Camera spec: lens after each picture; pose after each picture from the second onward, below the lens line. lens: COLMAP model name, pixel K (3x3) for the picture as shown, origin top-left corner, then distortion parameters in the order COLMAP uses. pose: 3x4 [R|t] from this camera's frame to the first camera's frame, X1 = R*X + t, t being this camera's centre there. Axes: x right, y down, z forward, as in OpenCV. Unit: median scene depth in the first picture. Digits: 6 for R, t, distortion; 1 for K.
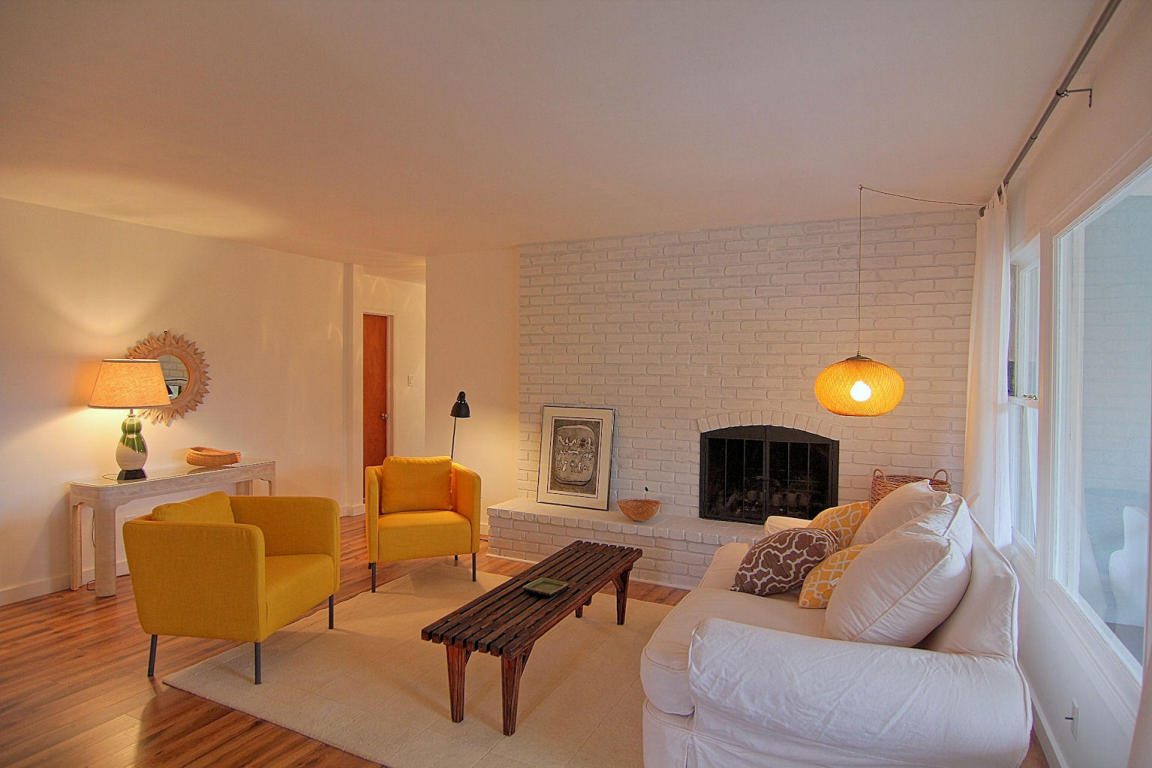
lens RADIAL K [[645.0, 0, 582.8], [0, 645.0, 379.2], [0, 0, 1]] dist [-0.011665, -0.008295]
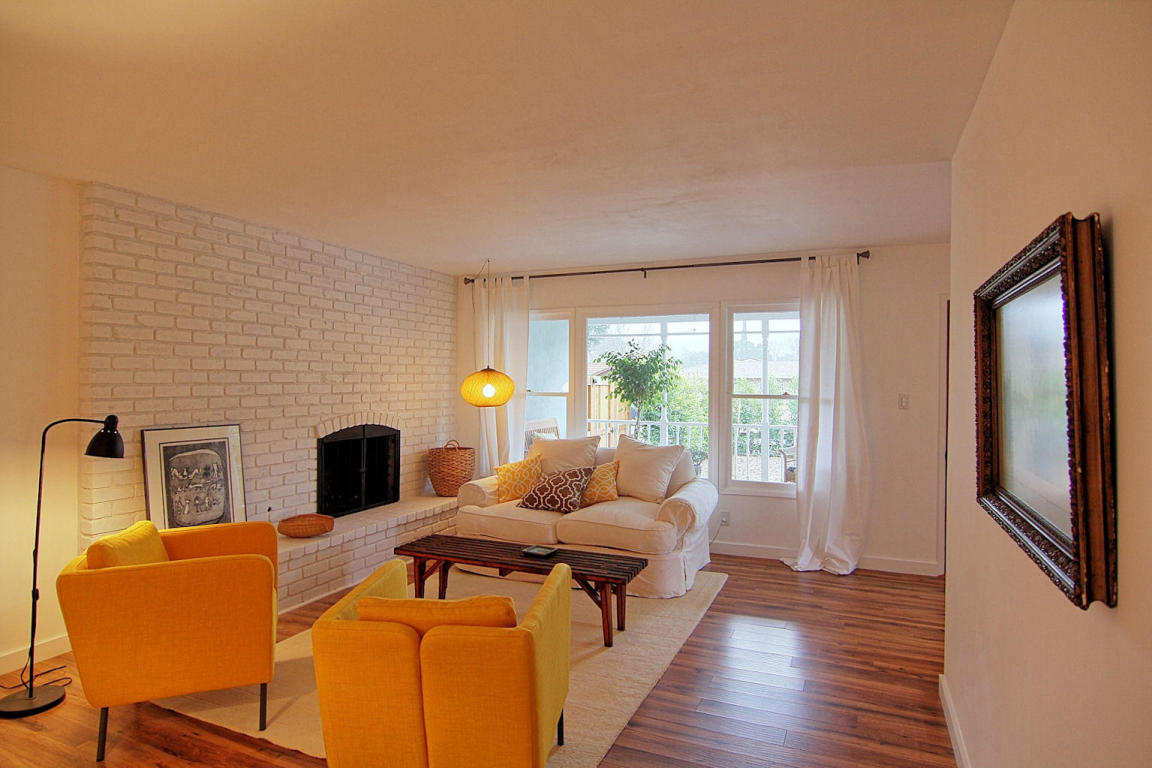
lens RADIAL K [[645.0, 0, 582.8], [0, 645.0, 379.2], [0, 0, 1]] dist [-0.011665, -0.008295]
pose [[-0.033786, -0.009779, 0.999381, -0.813630], [0.010376, 0.999895, 0.010135, -0.016403], [-0.999375, 0.010712, -0.033681, 0.588990]]
